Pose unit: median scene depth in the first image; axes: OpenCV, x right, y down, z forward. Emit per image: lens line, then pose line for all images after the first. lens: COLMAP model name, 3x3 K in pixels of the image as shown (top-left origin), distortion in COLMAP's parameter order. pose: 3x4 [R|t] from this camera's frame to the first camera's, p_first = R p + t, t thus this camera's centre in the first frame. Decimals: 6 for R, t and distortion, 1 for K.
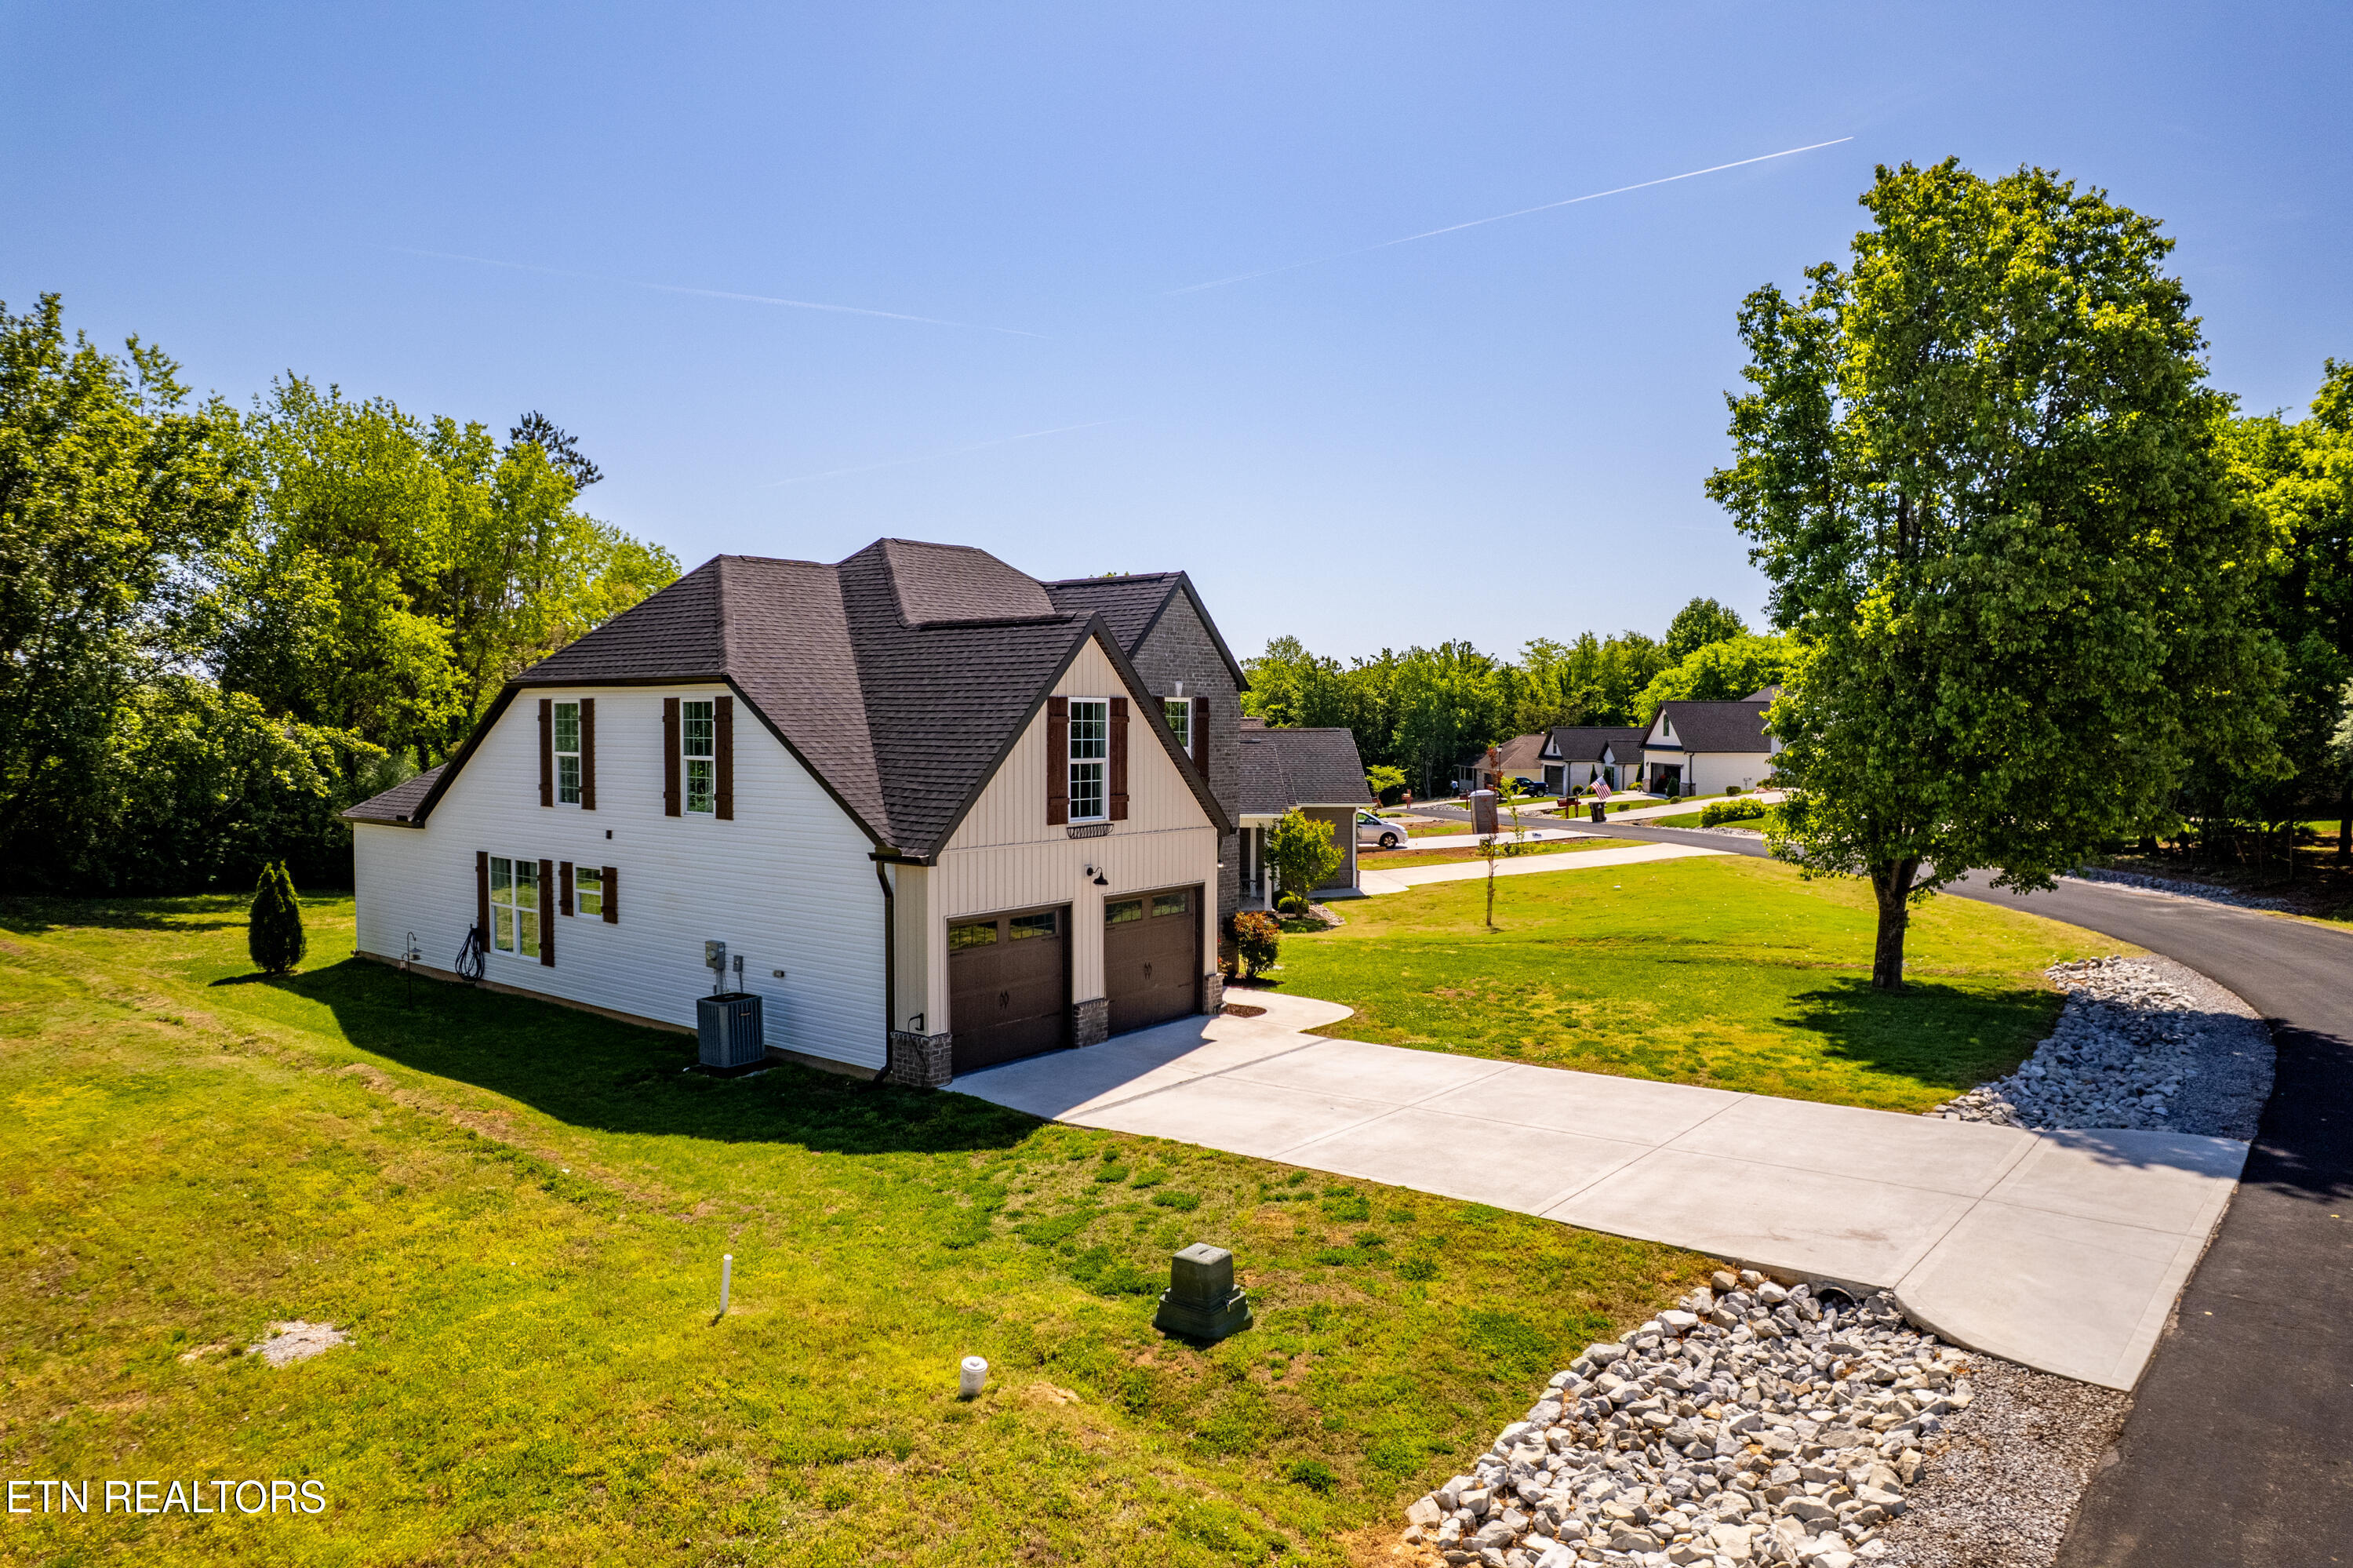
lens RADIAL K [[1548.1, 0, 1180.5], [0, 1548.1, 784.0], [0, 0, 1]] dist [-0.069574, 0.058744]
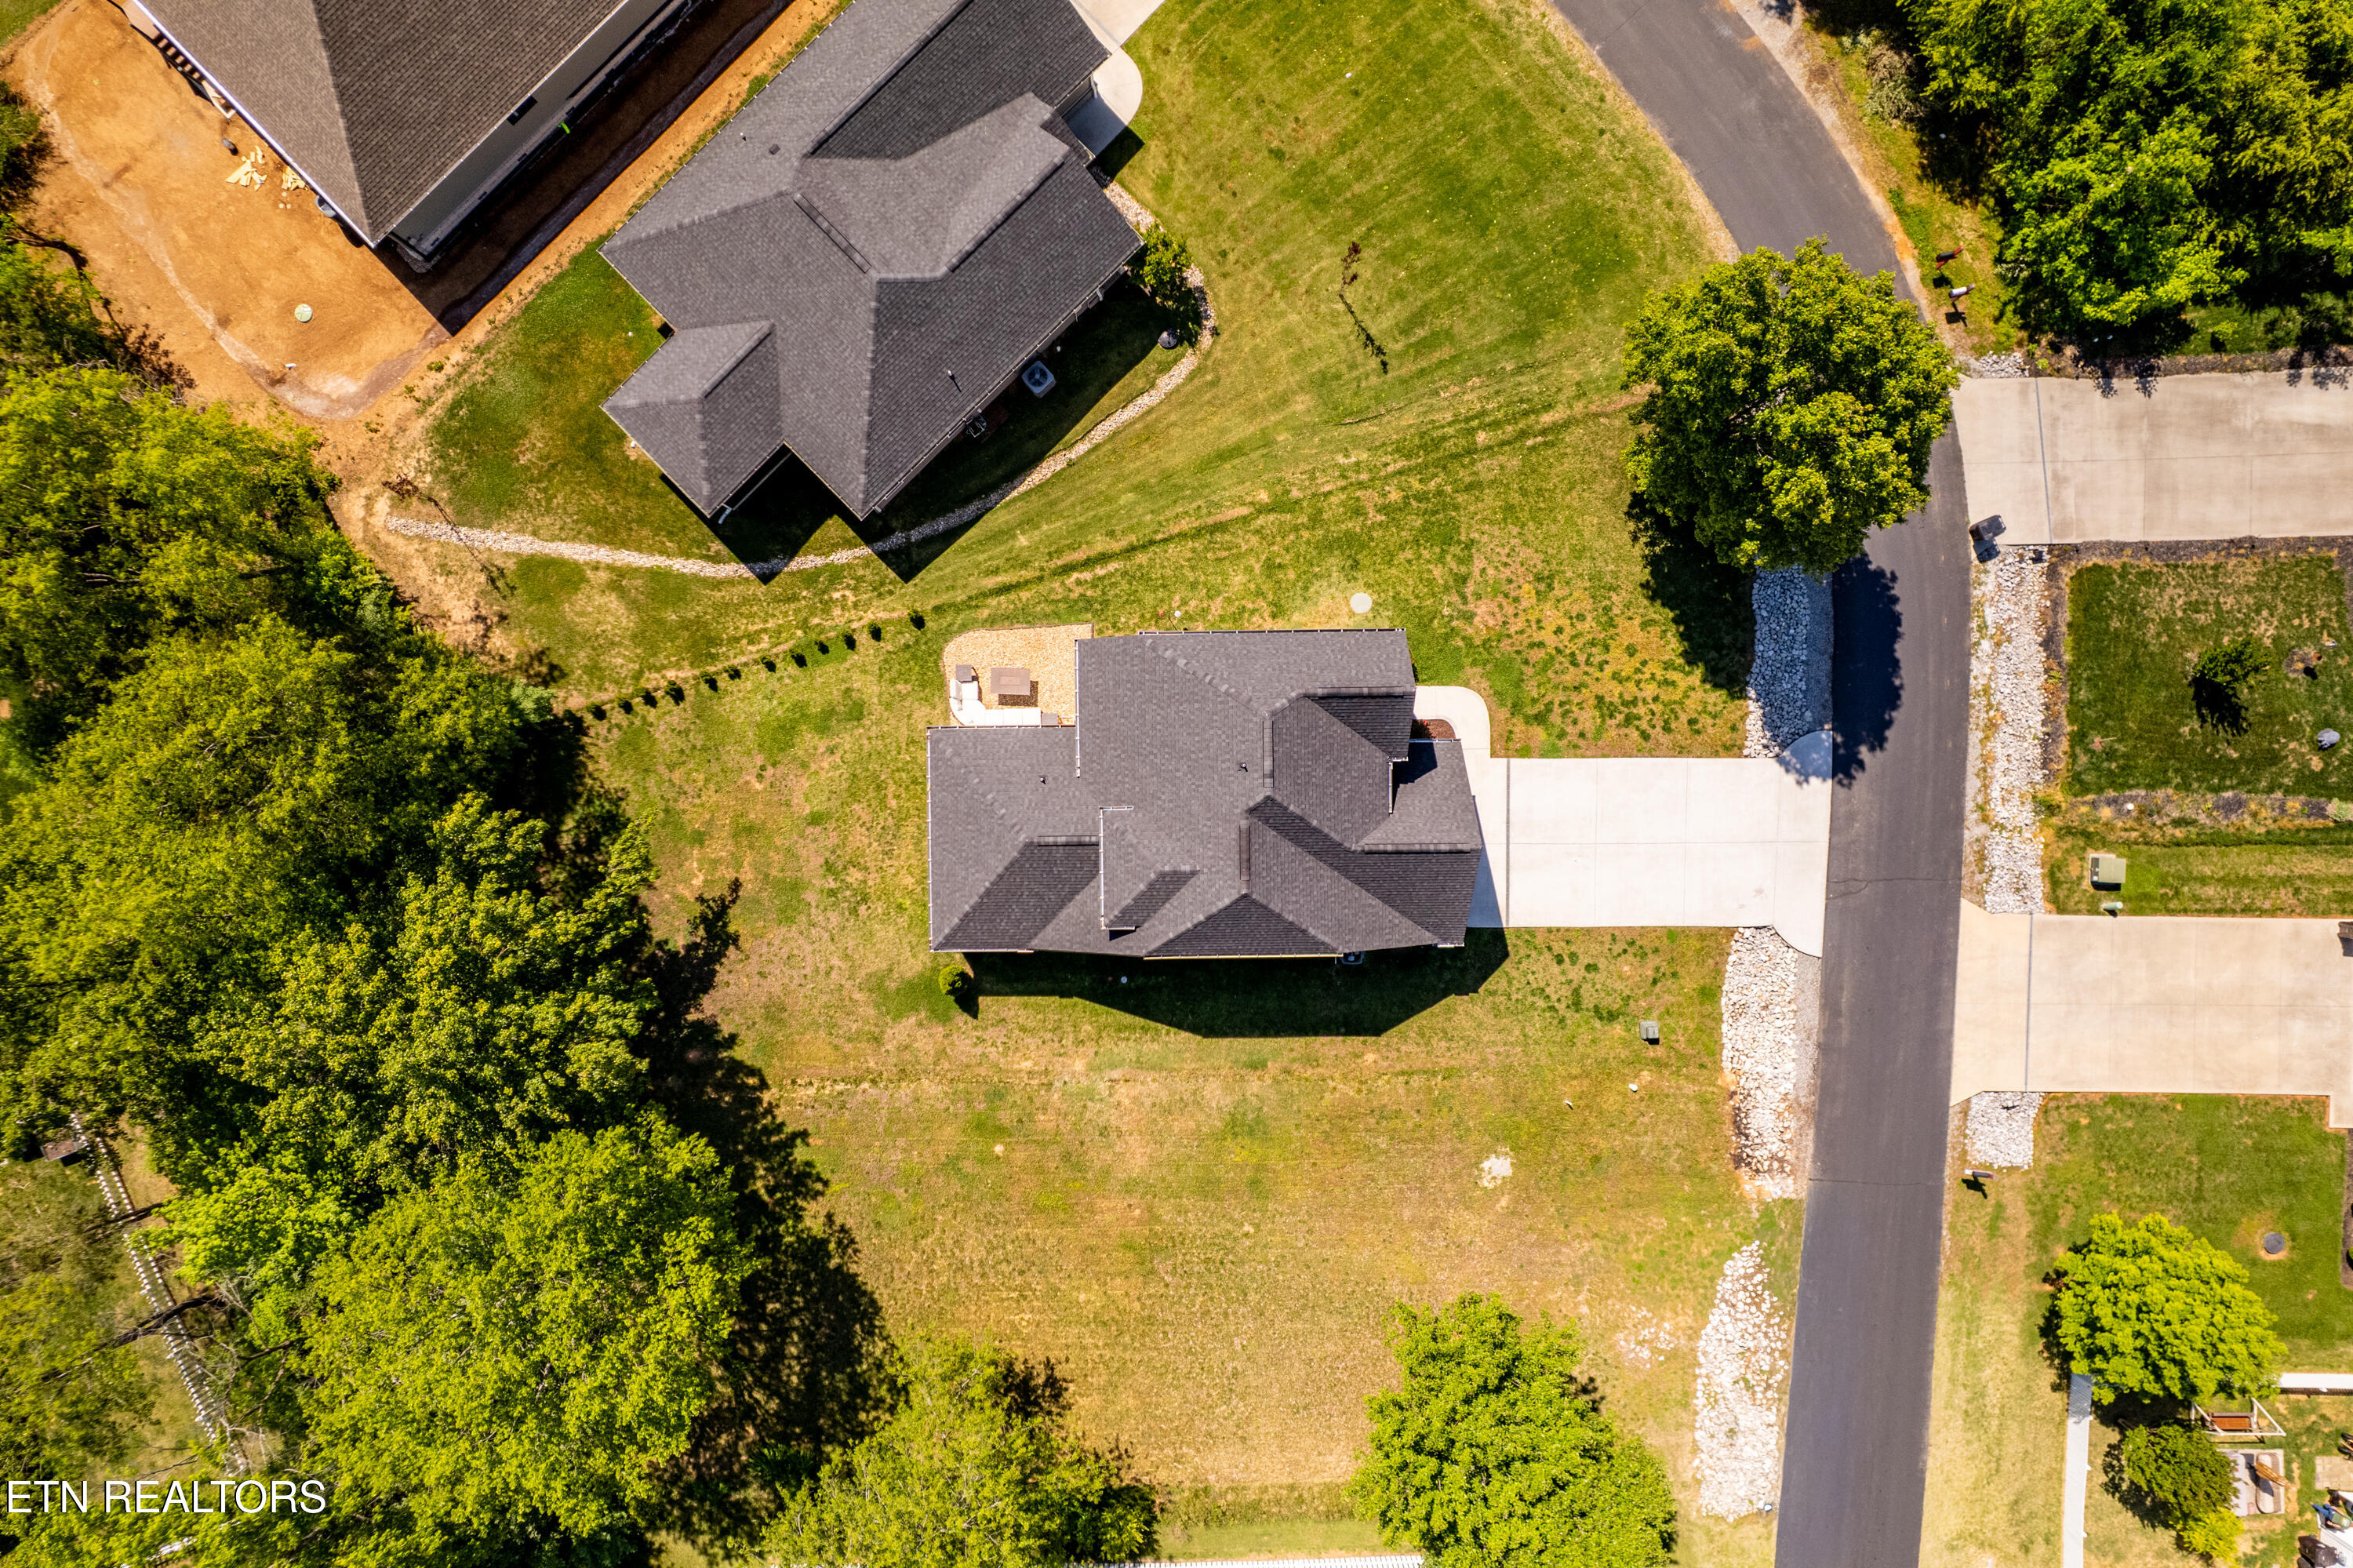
lens RADIAL K [[1548.1, 0, 1180.5], [0, 1548.1, 784.0], [0, 0, 1]] dist [-0.069574, 0.058744]
pose [[0.780863, -0.624678, -0.005526, -0.318155], [0.023556, 0.020604, 0.999510, -2.317673], [-0.624258, -0.780611, 0.030804, 1.284632]]
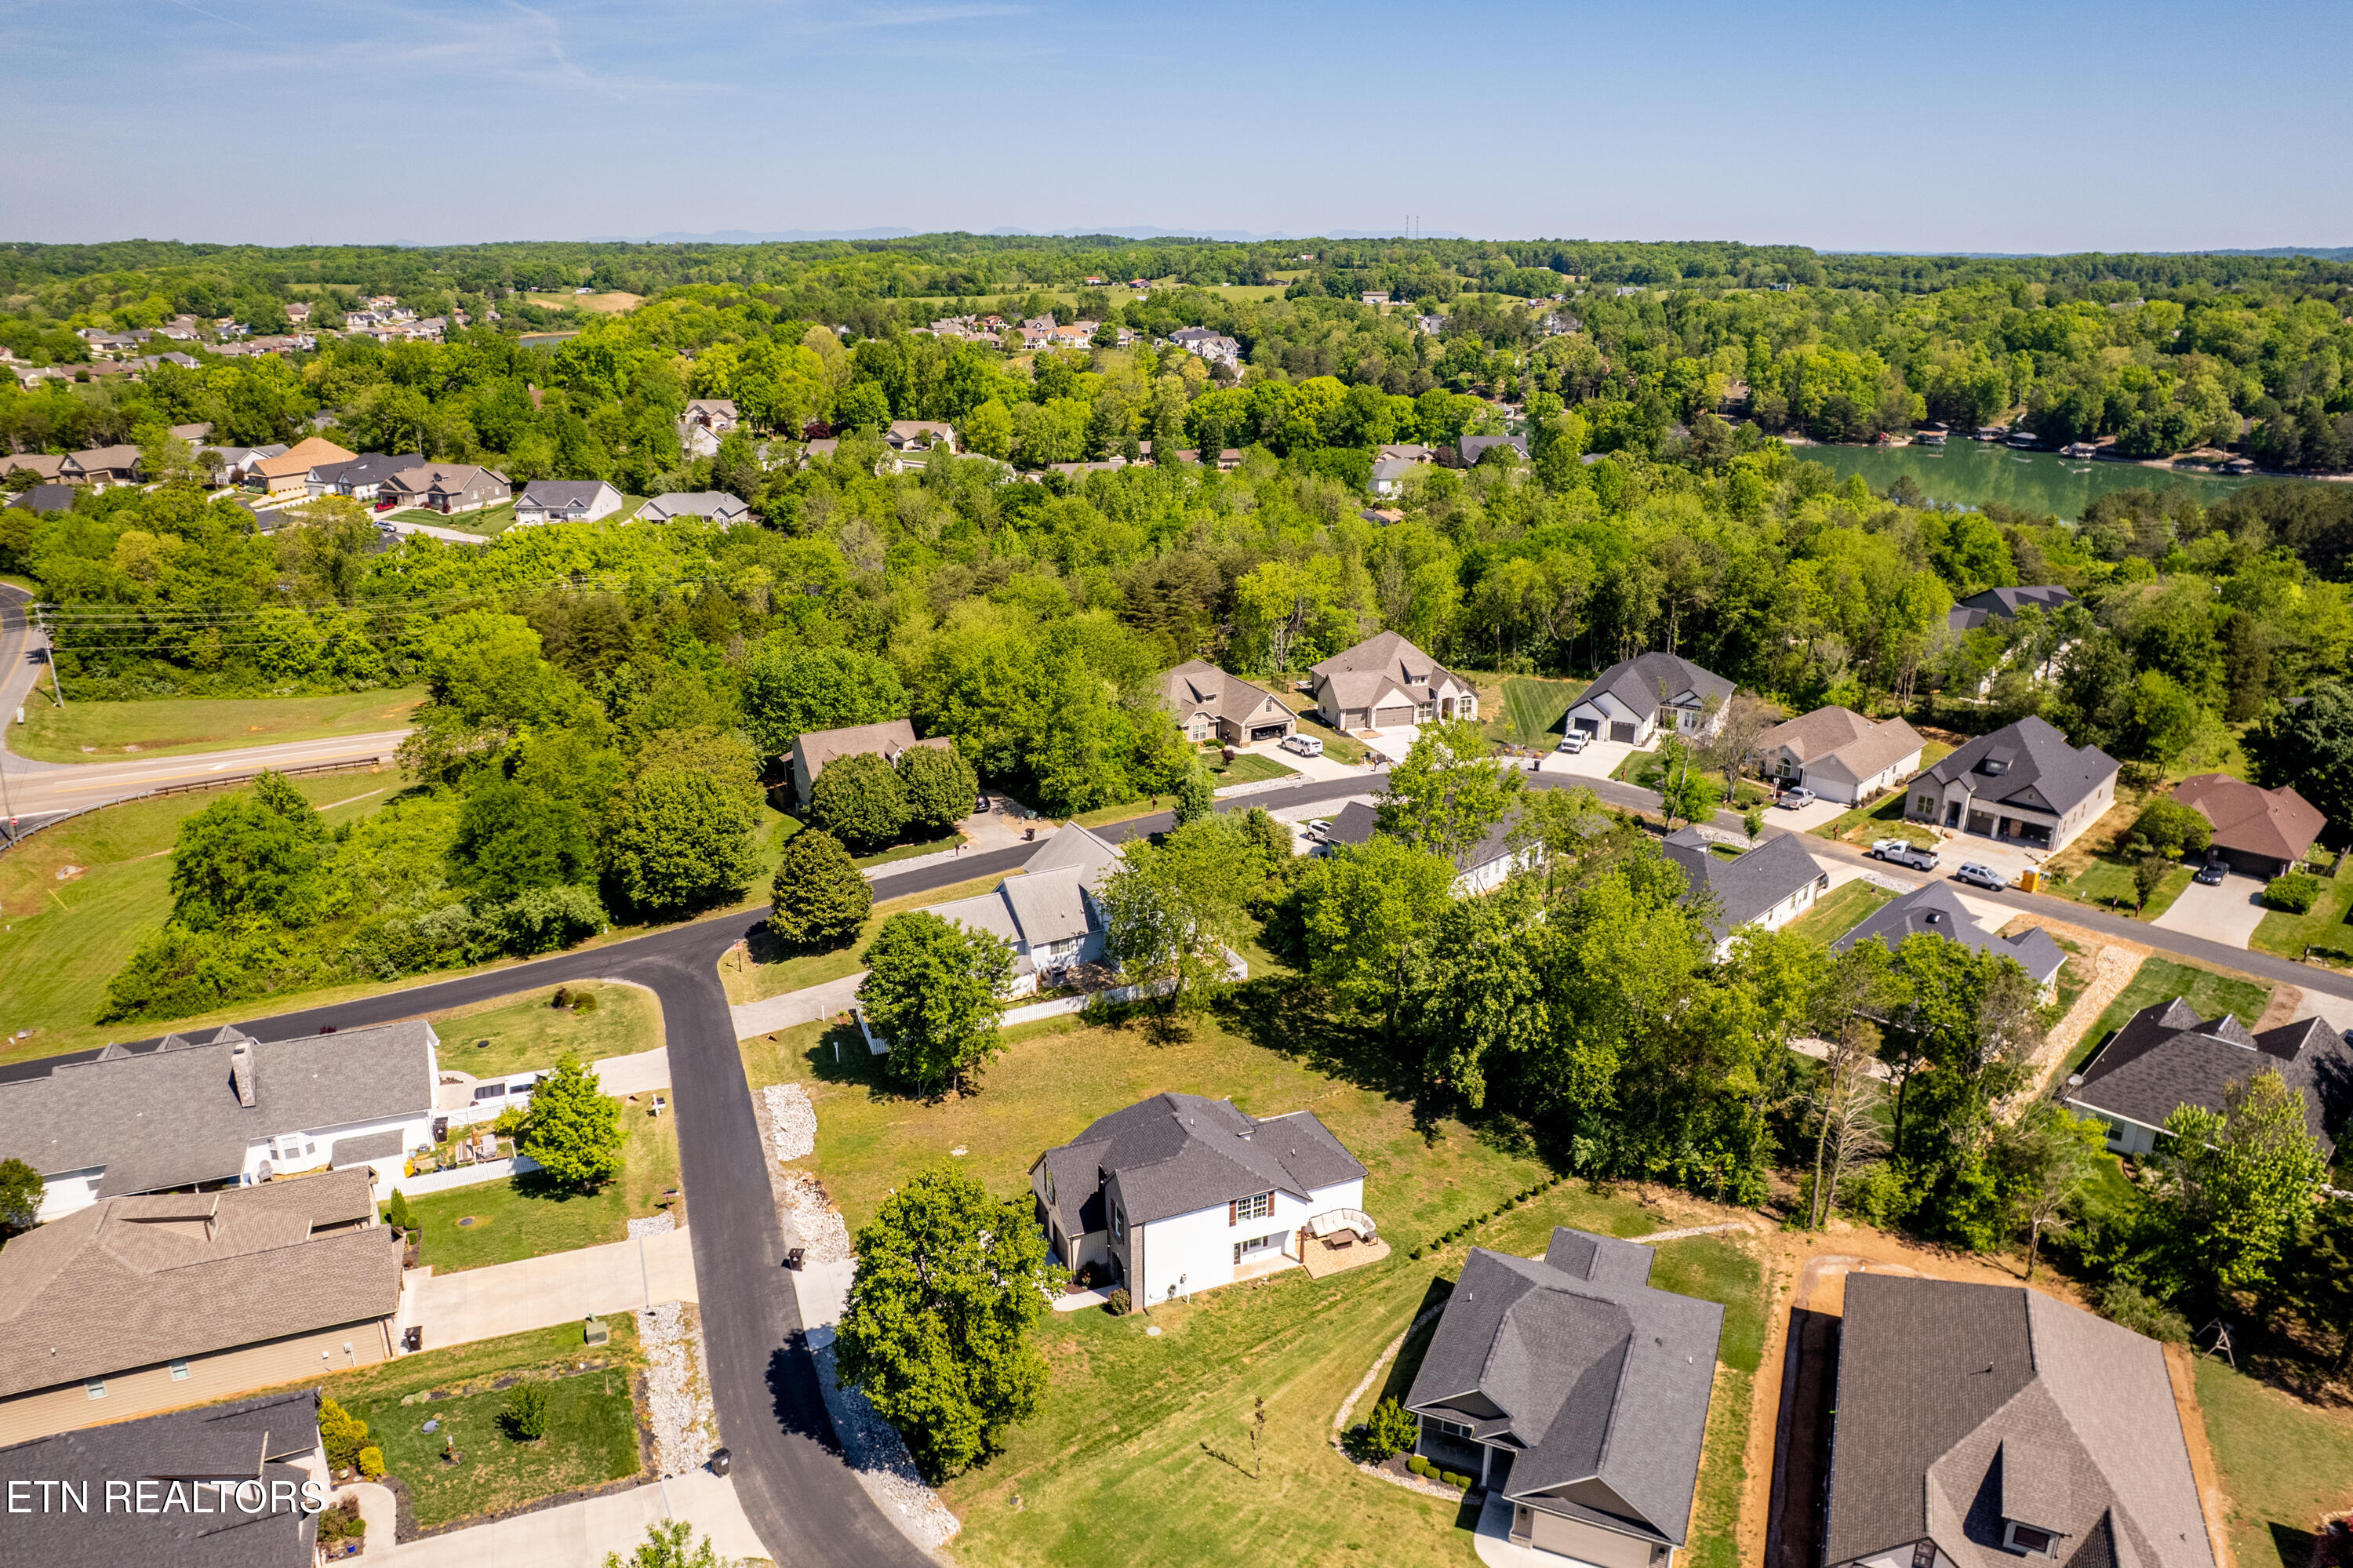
lens RADIAL K [[1573.7, 0, 1176.5], [0, 1573.7, 784.0], [0, 0, 1]] dist [-0.069829, 0.064045]
pose [[-0.486439, 0.286579, -0.825379, 2.690238], [-0.038950, 0.936625, 0.348160, -2.299689], [0.872846, 0.201508, -0.444448, 2.812519]]
